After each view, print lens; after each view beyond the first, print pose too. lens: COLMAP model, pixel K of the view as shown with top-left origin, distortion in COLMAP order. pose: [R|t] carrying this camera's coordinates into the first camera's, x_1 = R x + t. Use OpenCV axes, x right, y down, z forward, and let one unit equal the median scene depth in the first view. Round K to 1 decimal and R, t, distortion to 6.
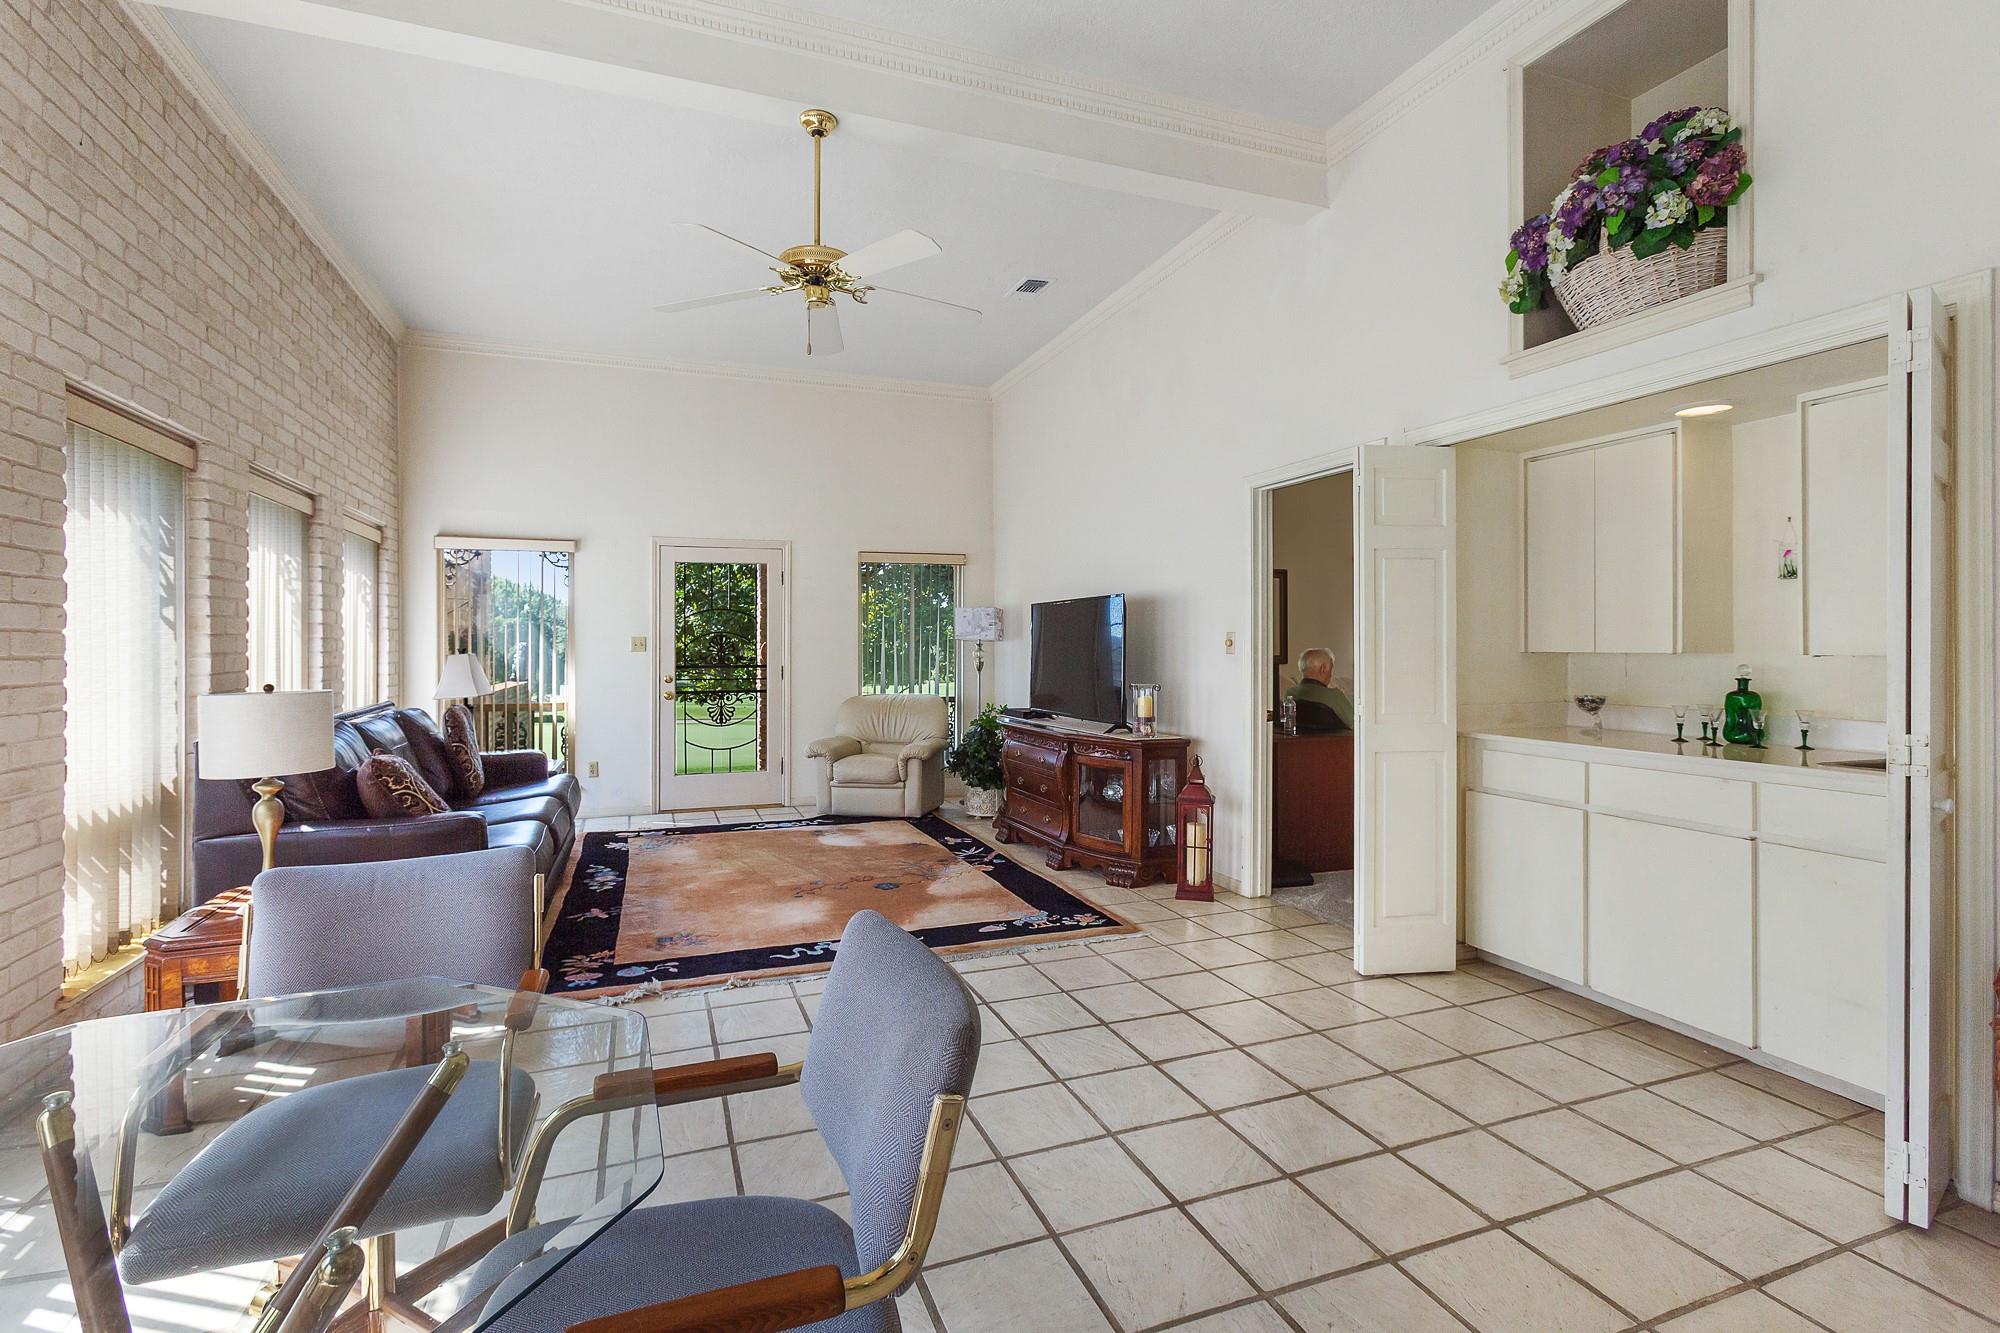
lens RADIAL K [[912.2, 0, 998.3], [0, 912.2, 645.7], [0, 0, 1]] dist [-0.008831, 0.002373]
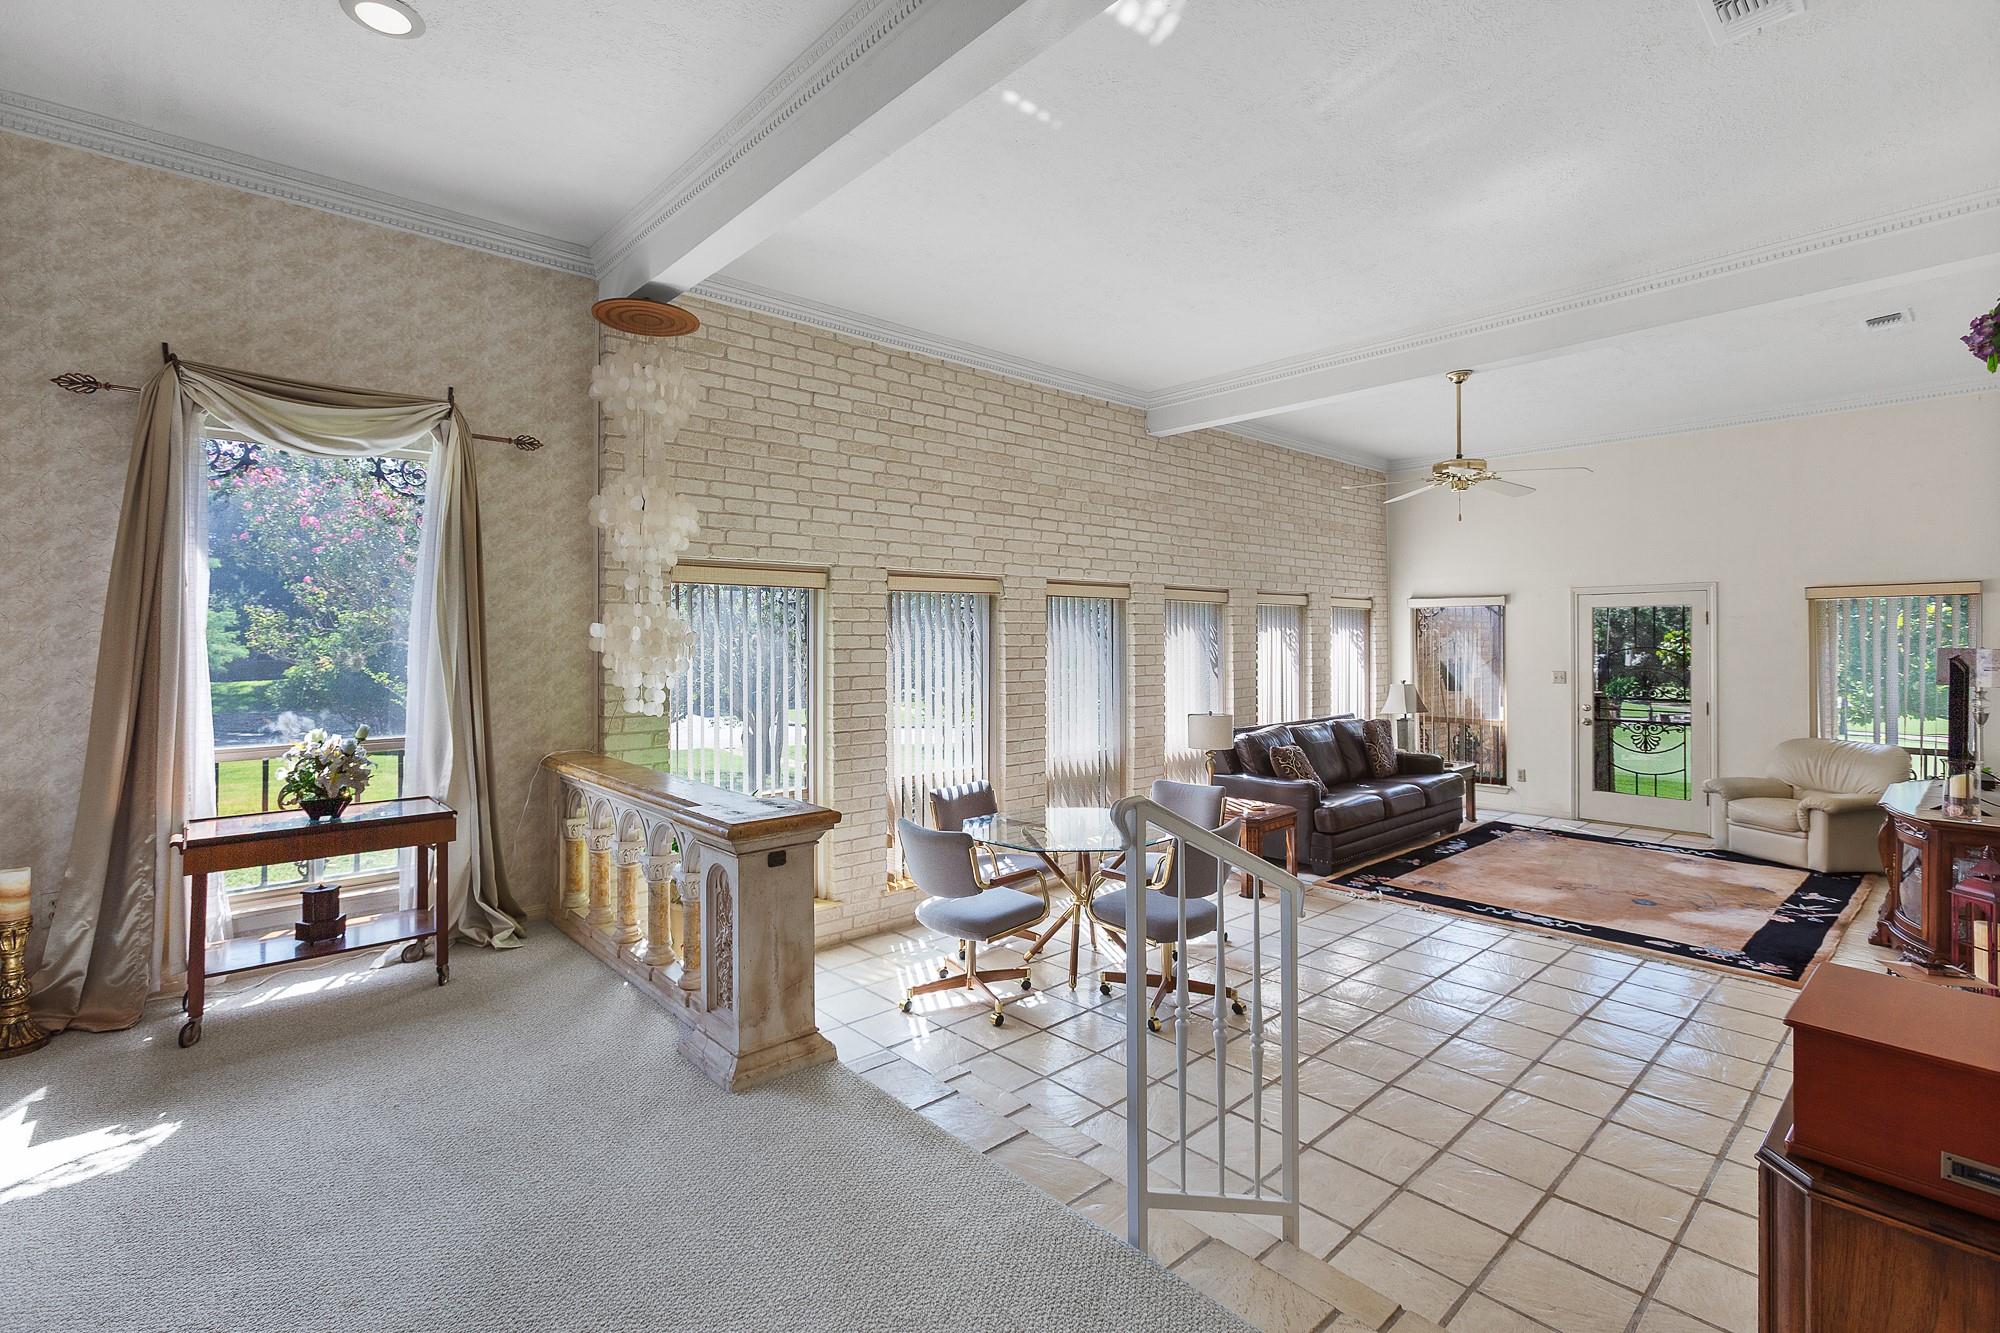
lens RADIAL K [[912.2, 0, 930.3], [0, 912.2, 630.3], [0, 0, 1]] dist [-0.008831, 0.002373]
pose [[0.316038, -0.006488, -0.948724, 0.526704], [0.008407, 0.999957, -0.004038, -0.071174], [0.948709, -0.006699, 0.316078, -0.194855]]
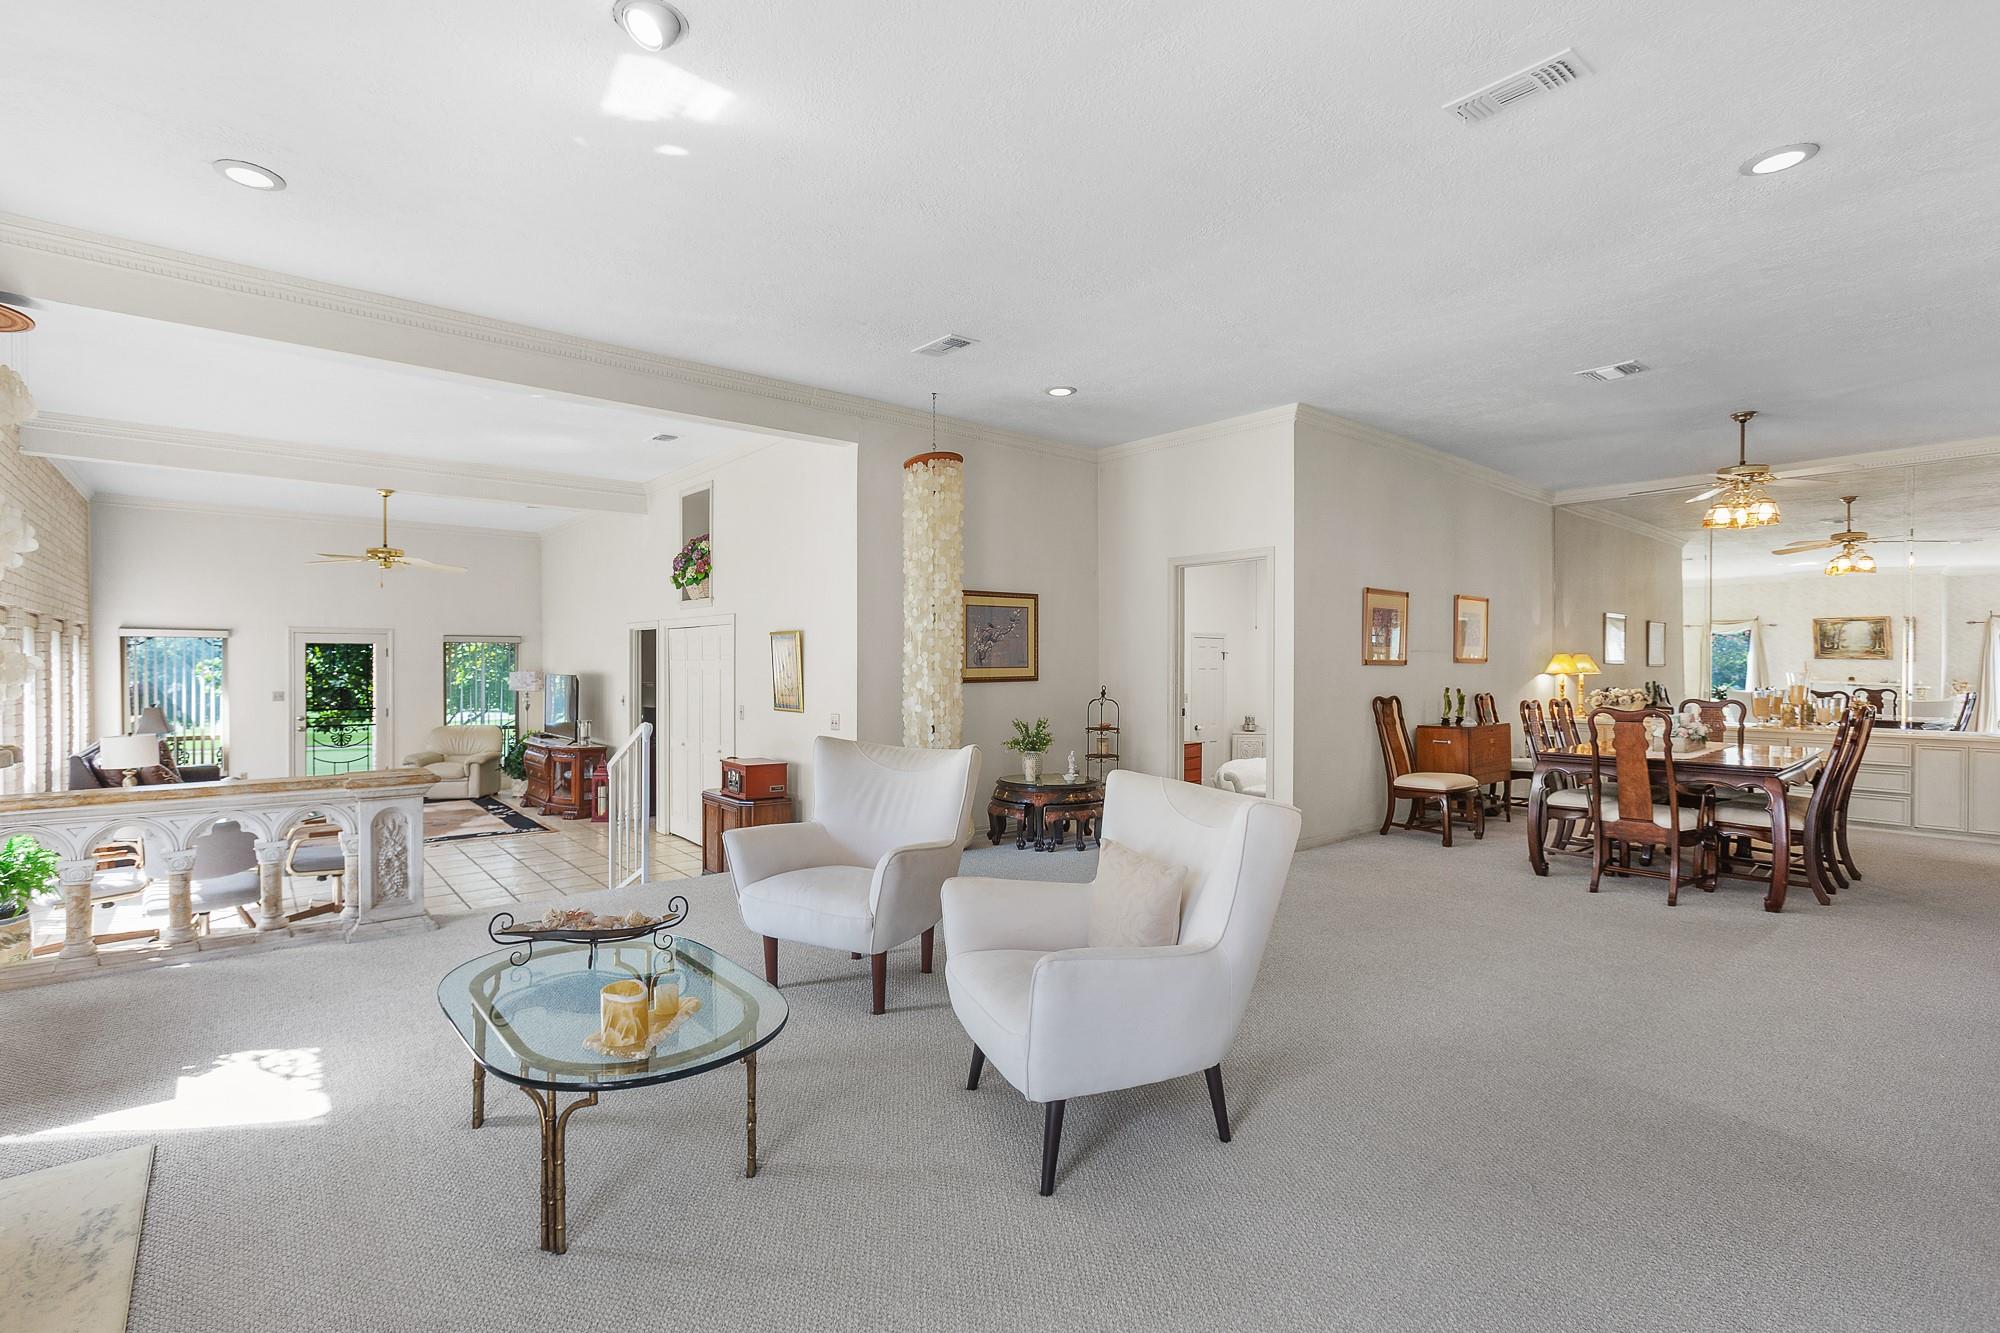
lens RADIAL K [[912.2, 0, 1007.0], [0, 912.2, 675.7], [0, 0, 1]] dist [-0.008831, 0.002373]
pose [[0.944832, -0.000811, 0.327554, 0.293080], [-0.005489, 0.999817, 0.018308, -0.076878], [-0.327509, -0.019096, 0.944655, -0.933508]]
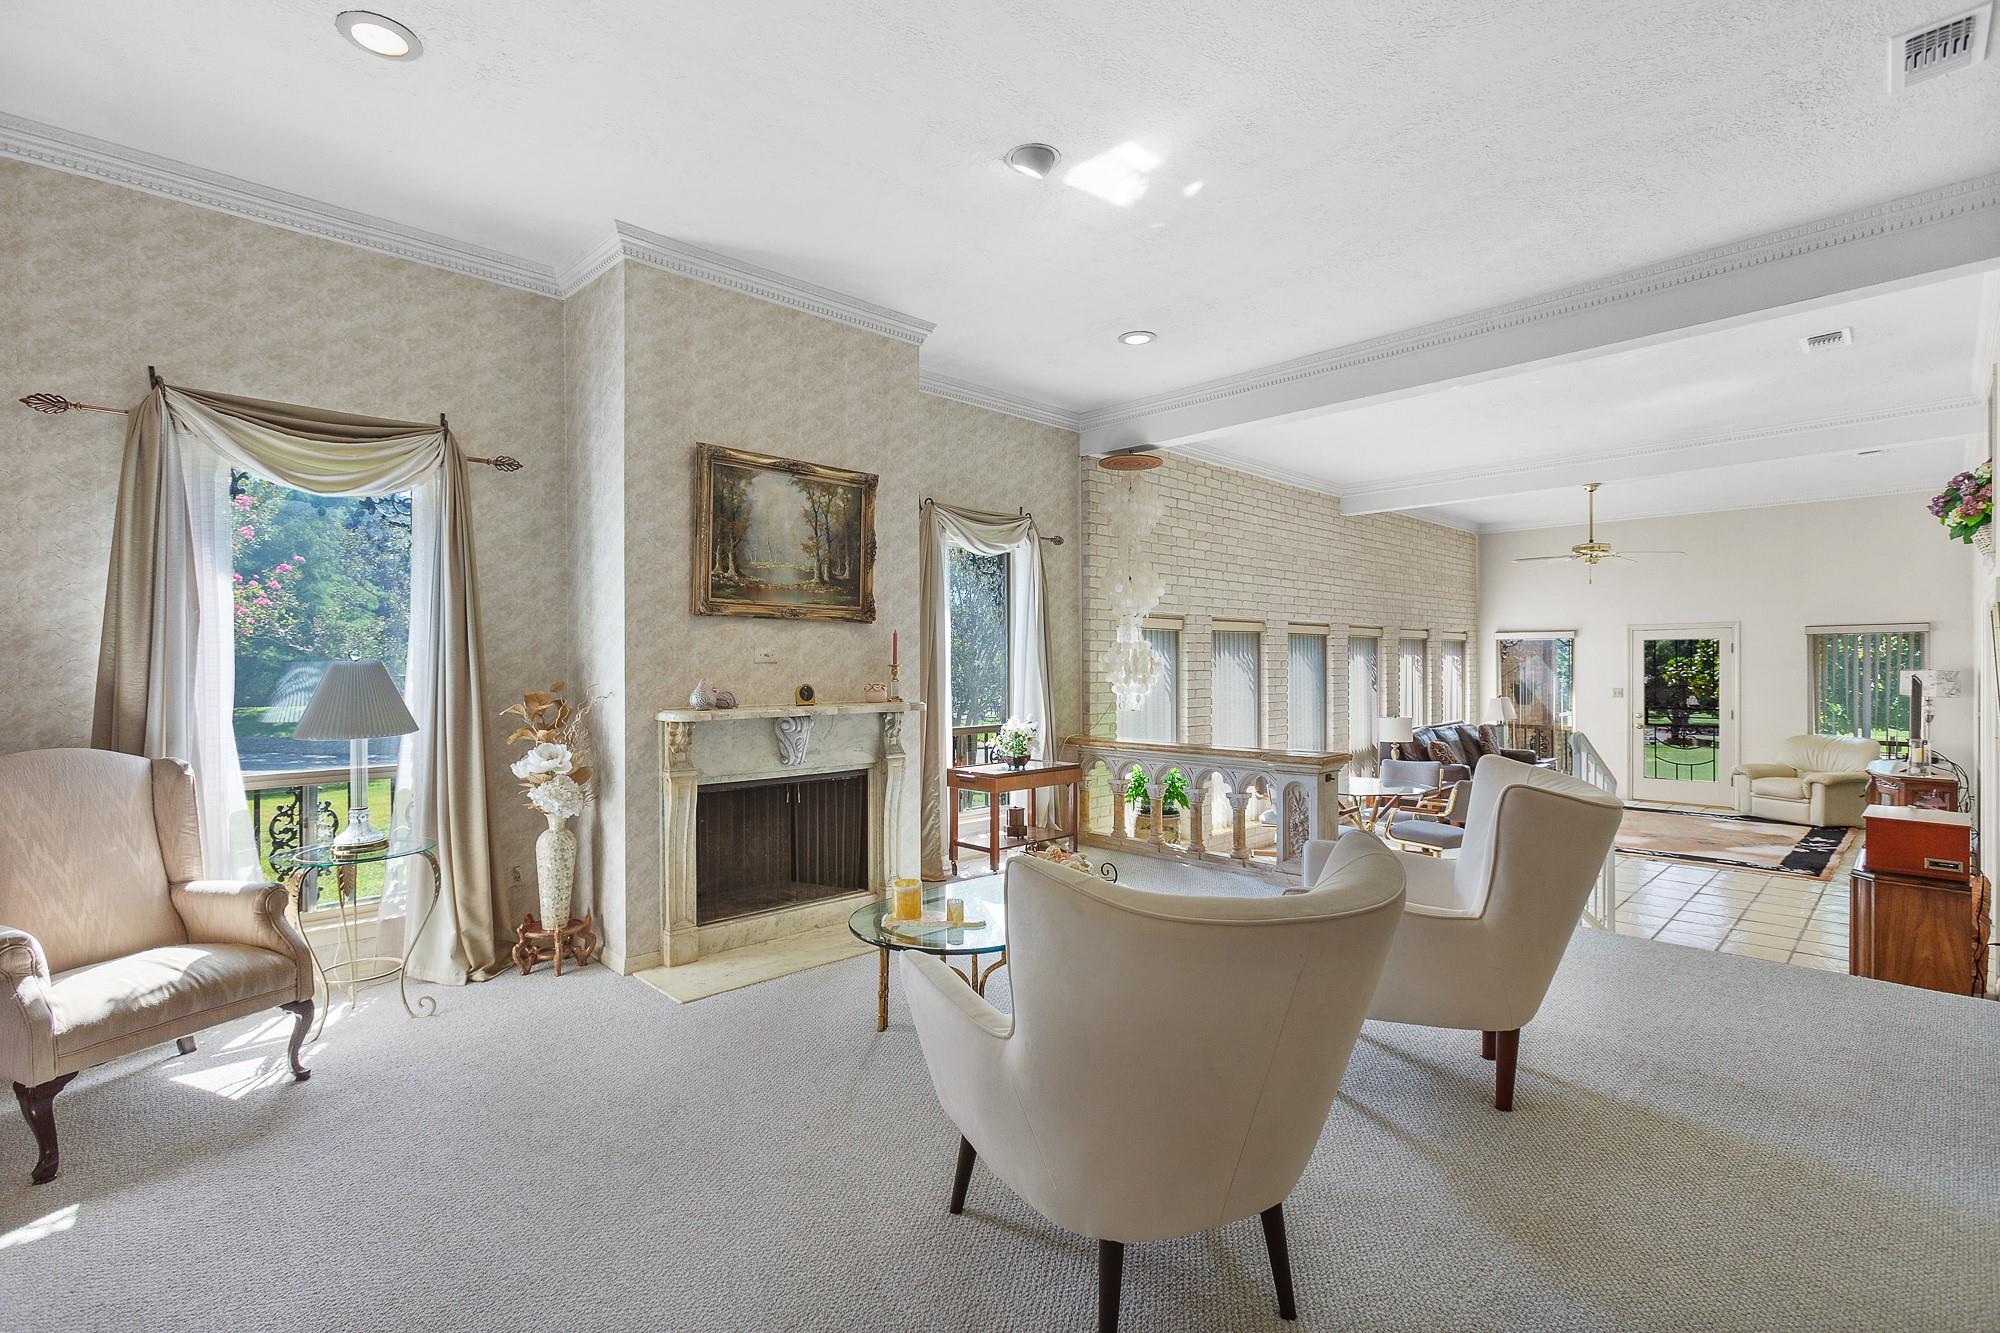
lens RADIAL K [[912.2, 0, 934.4], [0, 912.2, 664.1], [0, 0, 1]] dist [-0.008831, 0.002373]
pose [[0.347442, -0.000012, -0.937702, 0.735605], [0.009869, 0.999945, 0.003644, -0.075165], [0.937650, -0.010520, 0.347423, -0.733406]]
